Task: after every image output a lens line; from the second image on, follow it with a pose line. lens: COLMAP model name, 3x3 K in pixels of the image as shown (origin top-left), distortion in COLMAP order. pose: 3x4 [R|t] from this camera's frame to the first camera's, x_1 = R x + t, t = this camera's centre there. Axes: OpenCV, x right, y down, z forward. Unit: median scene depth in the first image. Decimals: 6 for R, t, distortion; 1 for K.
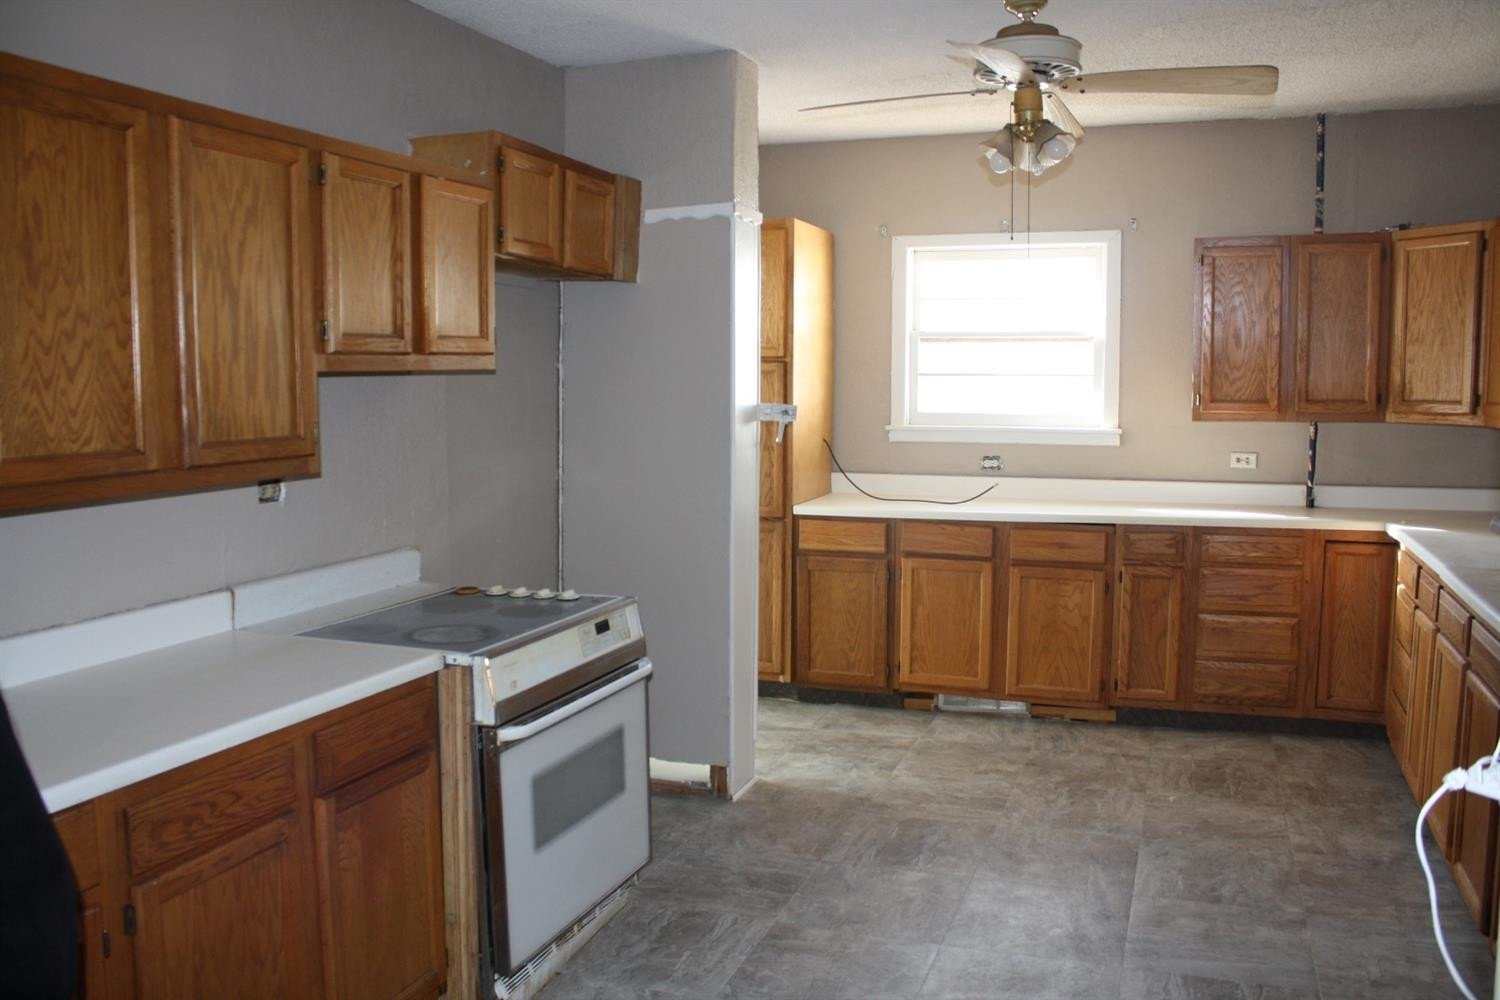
lens RADIAL K [[1256.2, 0, 741.2], [0, 1256.2, 494.0], [0, 0, 1]] dist [-0.144692, 0.126862]
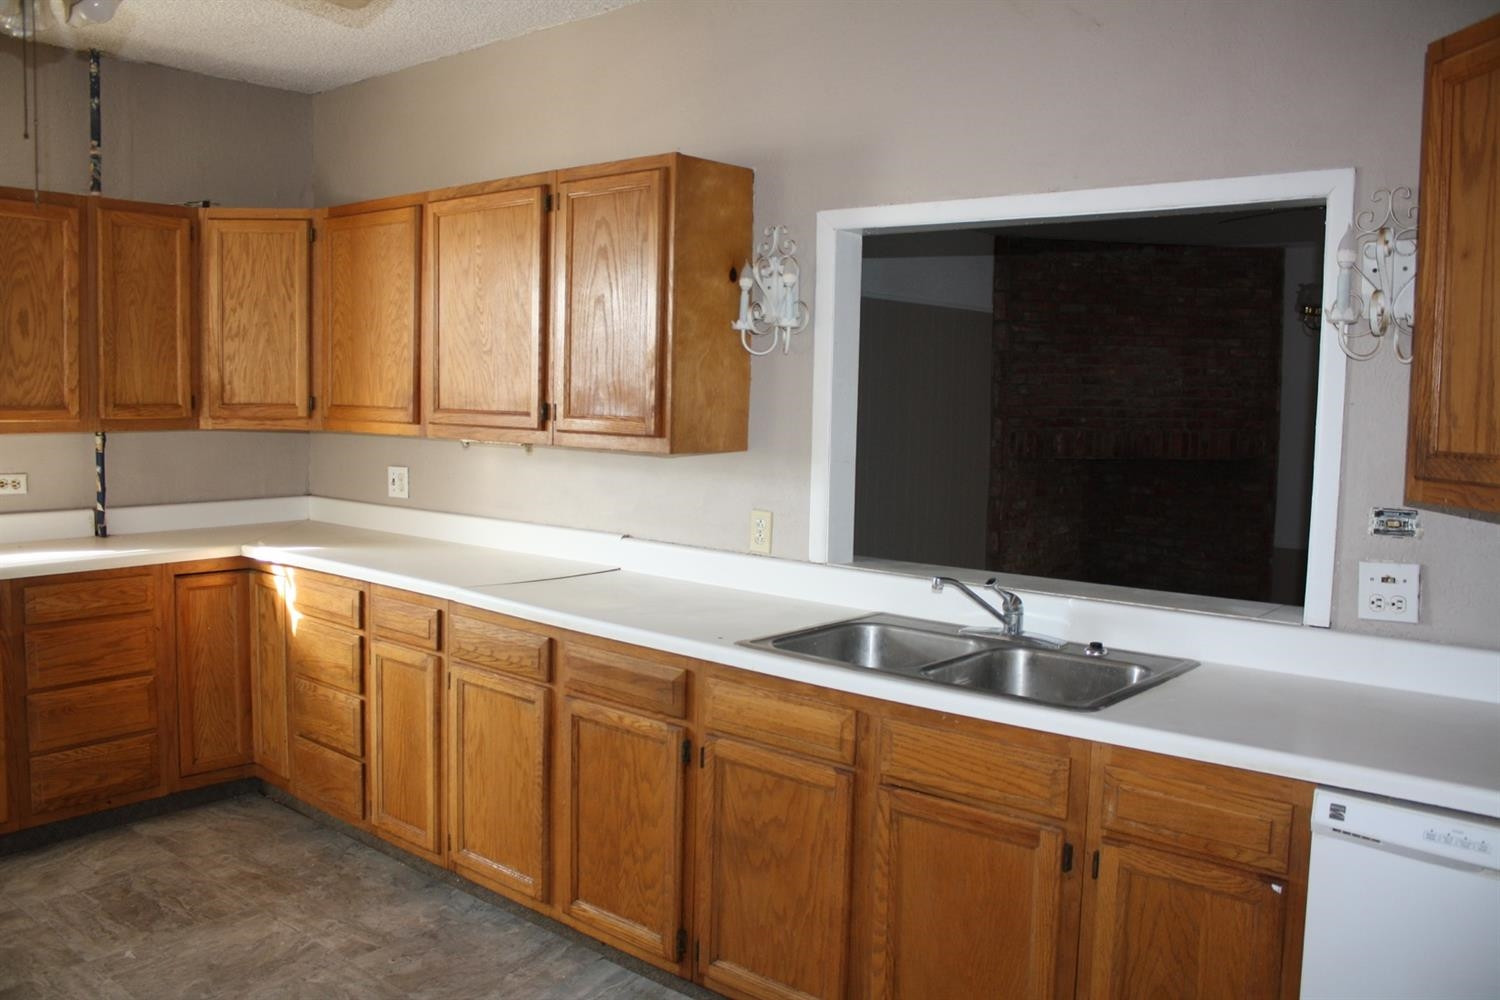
lens RADIAL K [[1256.2, 0, 741.2], [0, 1256.2, 494.0], [0, 0, 1]] dist [-0.144692, 0.126862]
pose [[0.349320, -0.069236, 0.934442, -0.152371], [0.067563, 0.996532, 0.048579, -0.030239], [-0.934565, 0.046164, 0.352786, 0.346509]]
